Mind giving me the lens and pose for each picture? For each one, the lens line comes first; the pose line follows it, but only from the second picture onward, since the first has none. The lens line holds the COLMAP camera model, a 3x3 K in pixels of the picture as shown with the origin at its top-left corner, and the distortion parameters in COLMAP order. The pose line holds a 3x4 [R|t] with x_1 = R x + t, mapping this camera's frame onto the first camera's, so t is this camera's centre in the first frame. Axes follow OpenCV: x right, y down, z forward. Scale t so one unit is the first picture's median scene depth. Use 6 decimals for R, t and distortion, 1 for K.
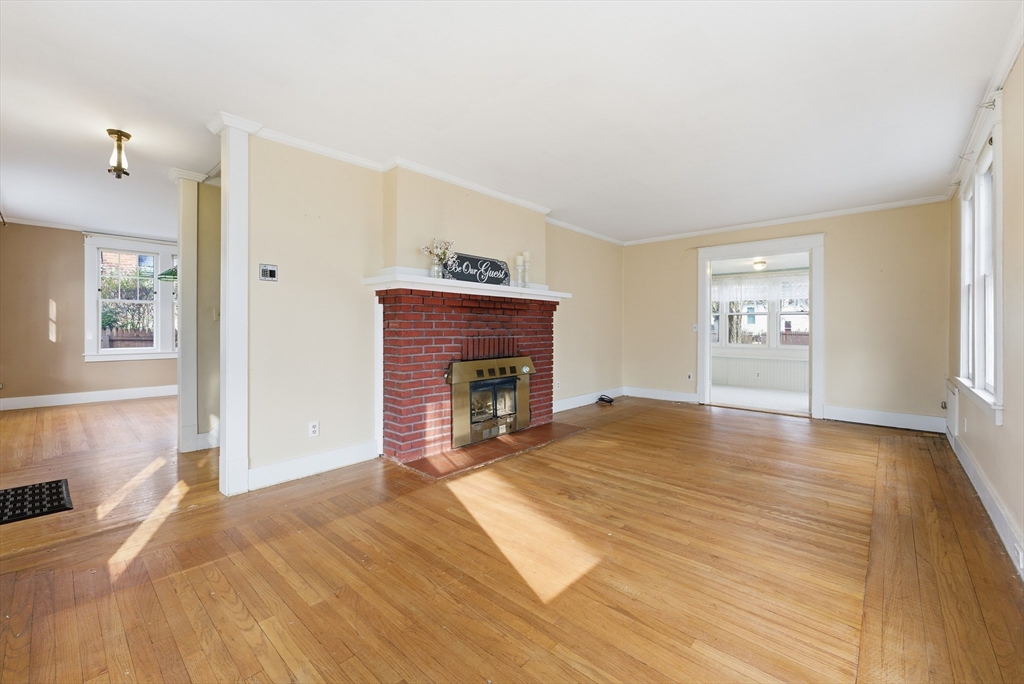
lens RADIAL K [[417.6, 0, 510.7], [0, 417.6, 337.9], [0, 0, 1]] dist [0.000213, 0.000203]
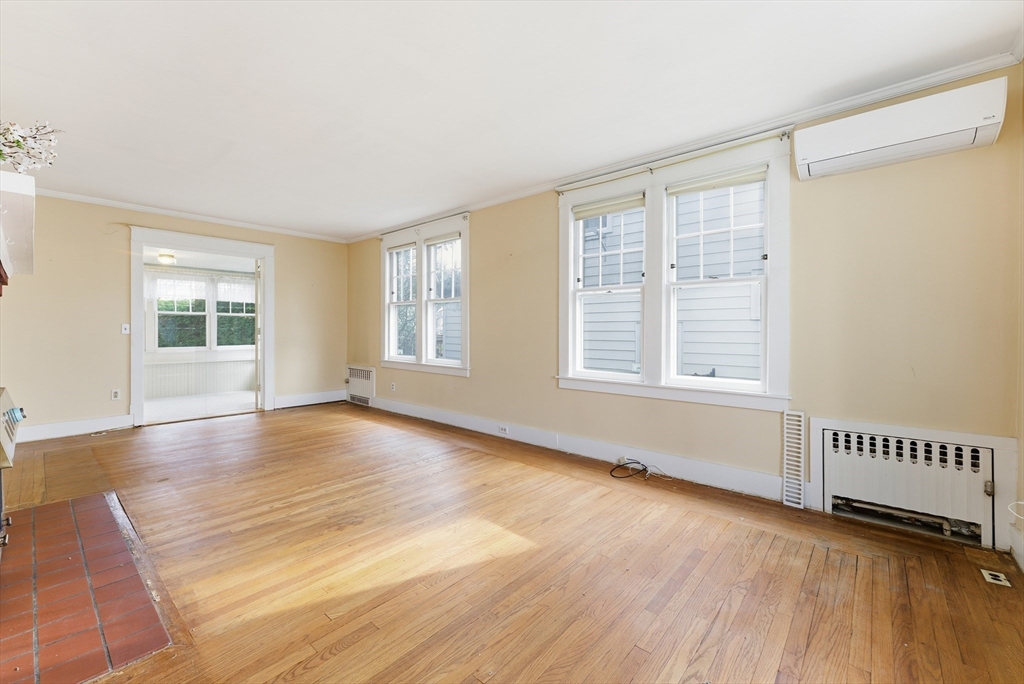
lens RADIAL K [[417.6, 0, 510.7], [0, 417.6, 337.9], [0, 0, 1]] dist [0.000213, 0.000203]
pose [[-0.013802, -0.018419, 0.999735, -0.653994], [0.022488, 0.999572, 0.018727, -0.011848], [-0.999652, 0.022741, -0.013382, 0.615573]]
